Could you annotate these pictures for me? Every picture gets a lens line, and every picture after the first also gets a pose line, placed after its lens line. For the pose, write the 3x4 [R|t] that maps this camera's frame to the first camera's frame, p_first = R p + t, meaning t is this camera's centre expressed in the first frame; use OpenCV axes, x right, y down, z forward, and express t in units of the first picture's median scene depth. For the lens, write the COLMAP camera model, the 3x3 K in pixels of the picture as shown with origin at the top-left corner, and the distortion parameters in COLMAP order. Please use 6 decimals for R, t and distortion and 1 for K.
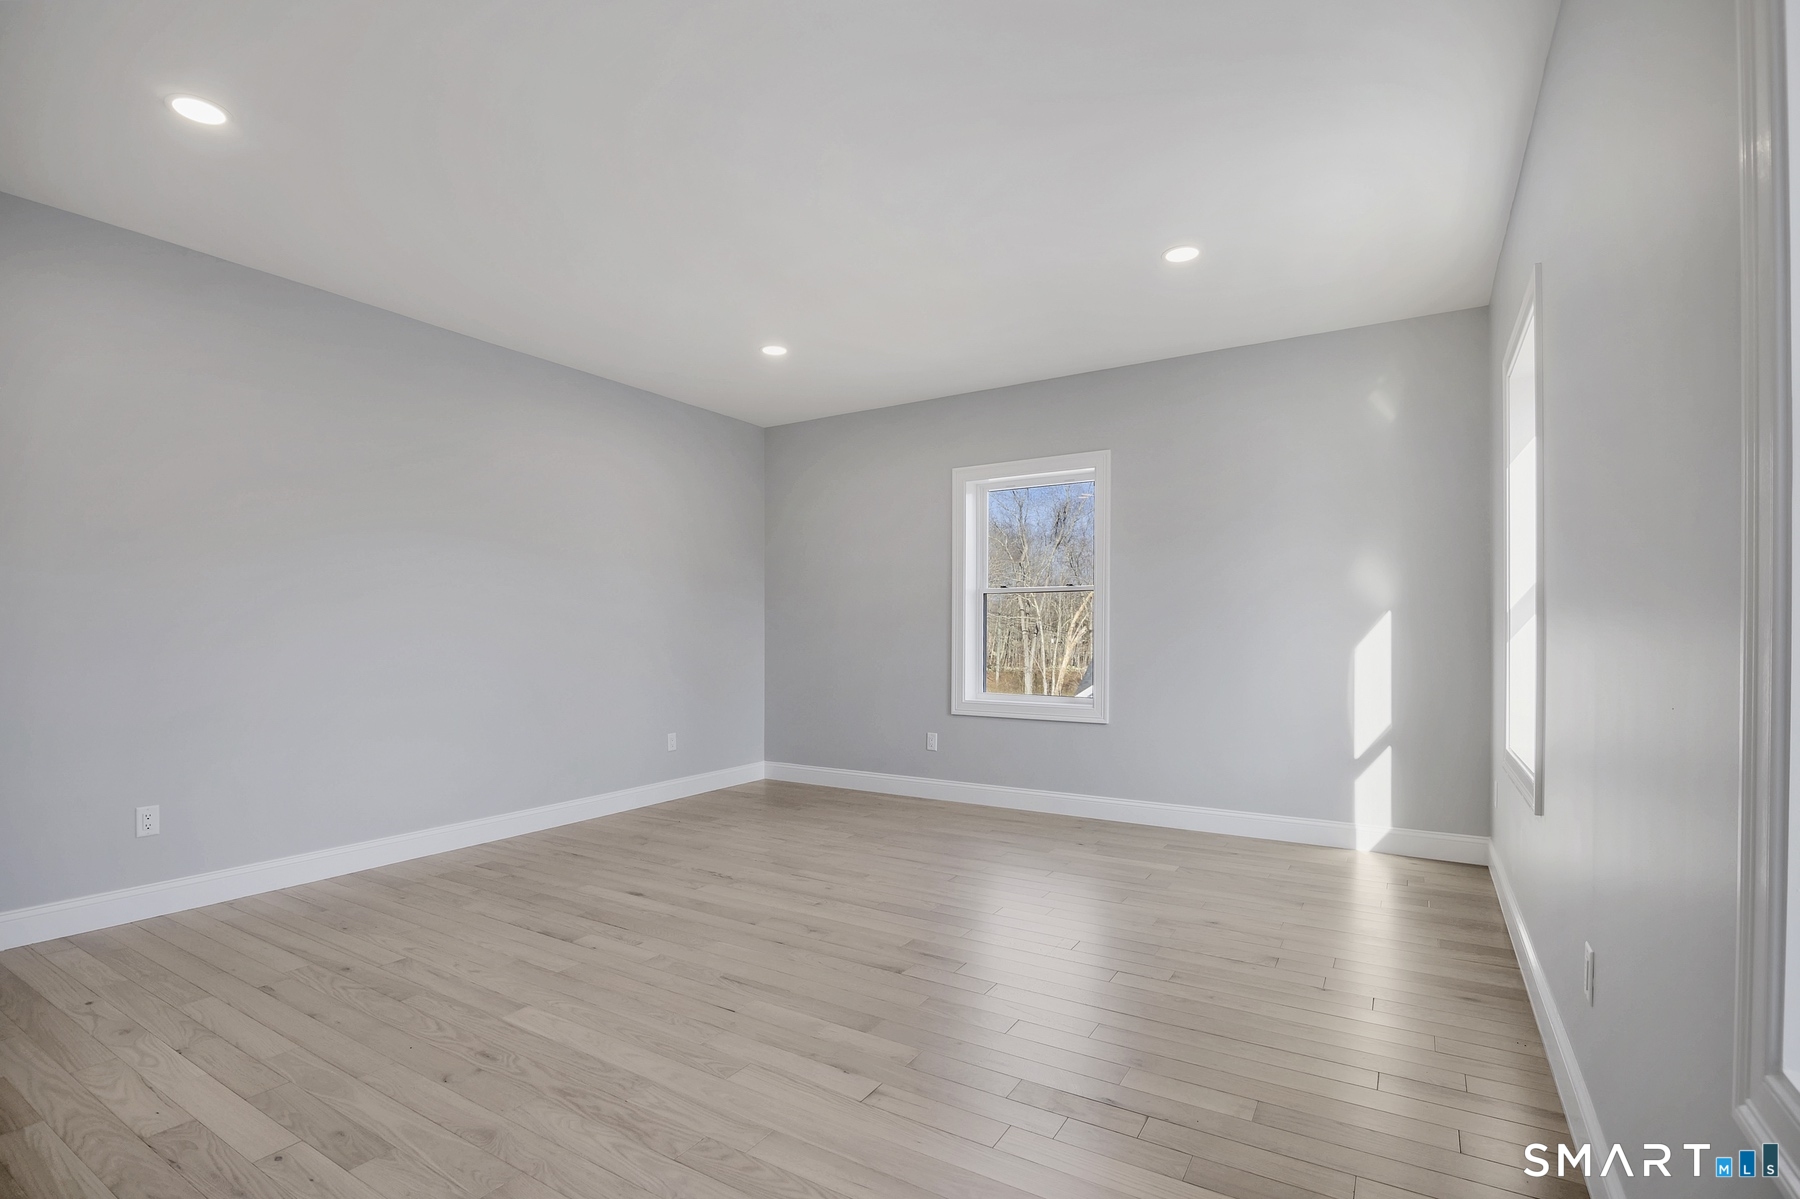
lens RADIAL K [[831.9, 0, 893.8], [0, 831.9, 615.1], [0, 0, 1]] dist [-0.002506, -0.007300]
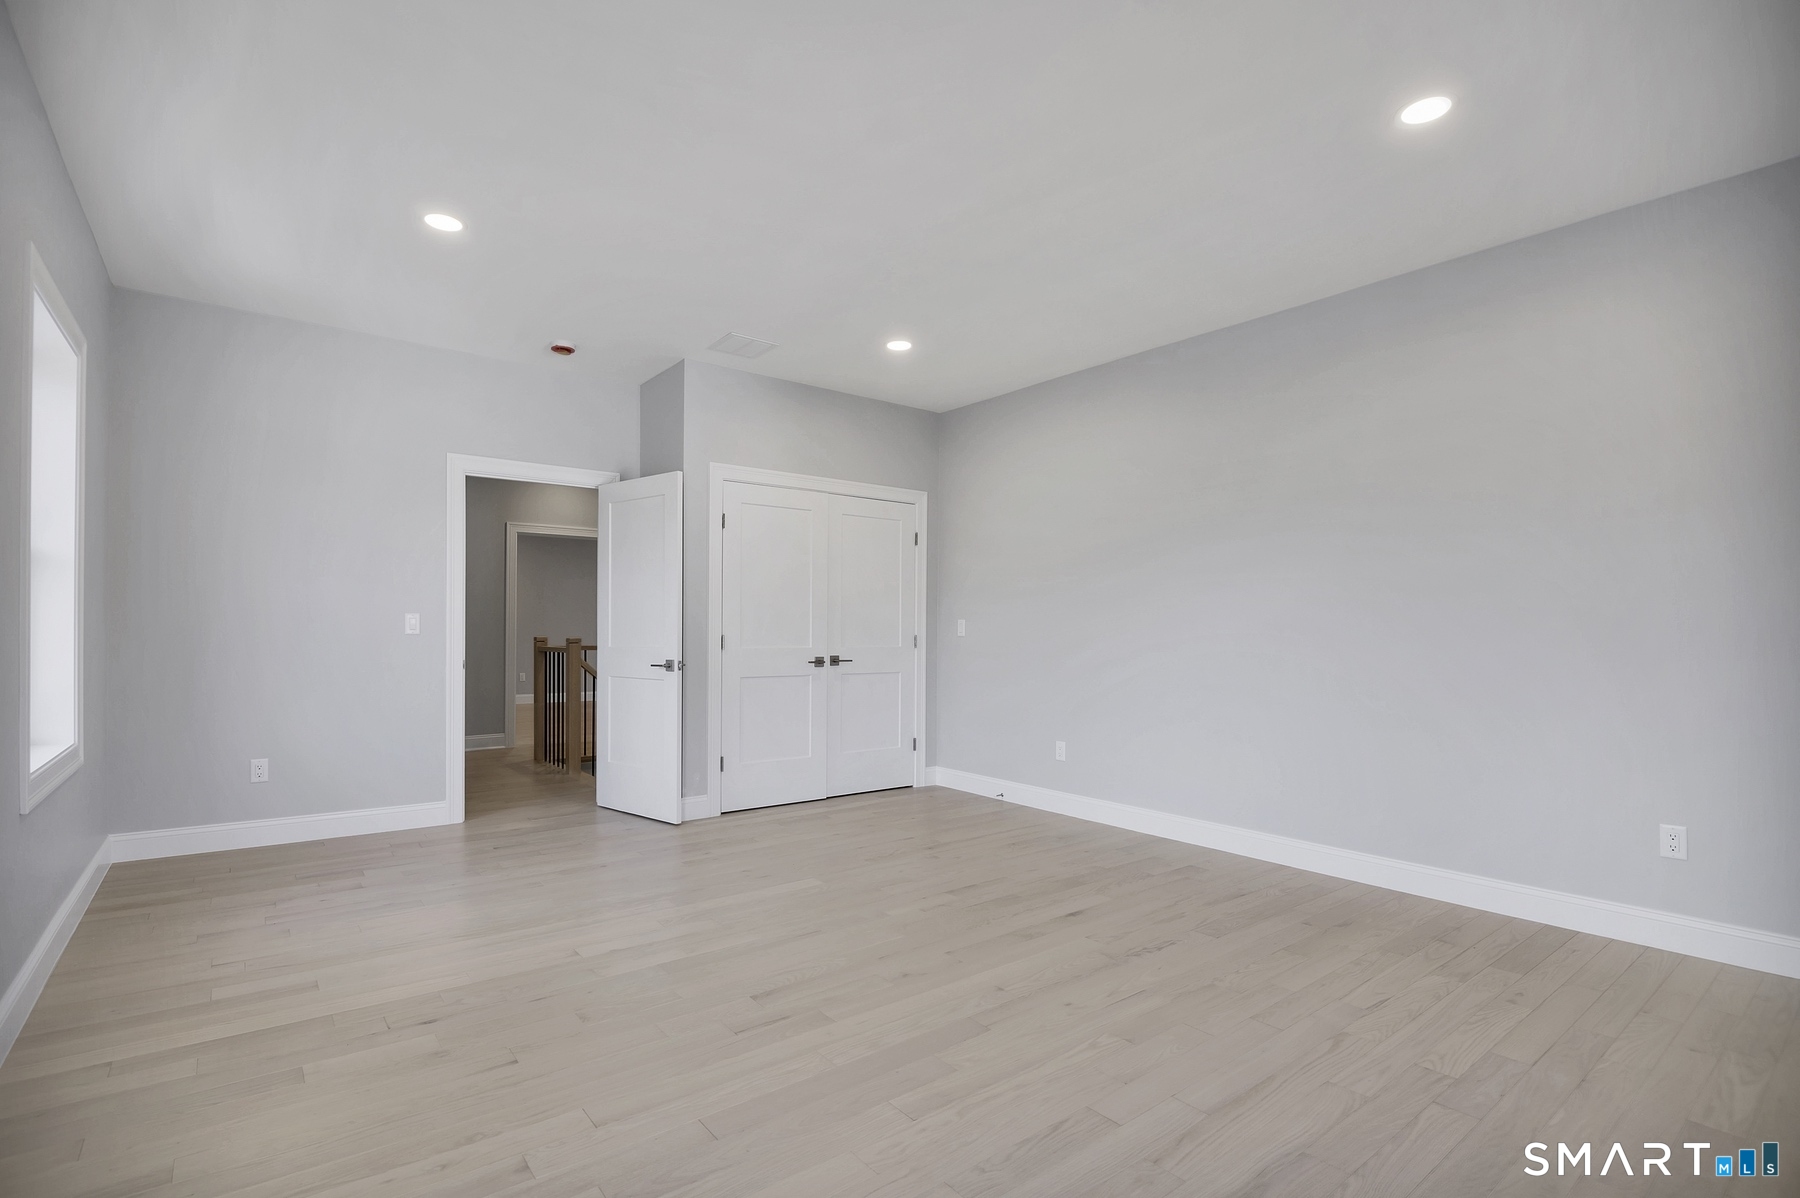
lens RADIAL K [[831.9, 0, 891.7], [0, 831.9, 607.5], [0, 0, 1]] dist [-0.002506, -0.007300]
pose [[-0.352529, -0.034921, -0.935149, 0.646877], [0.012407, 0.999041, -0.041984, 0.031045], [0.935719, -0.026403, -0.351758, 1.156607]]
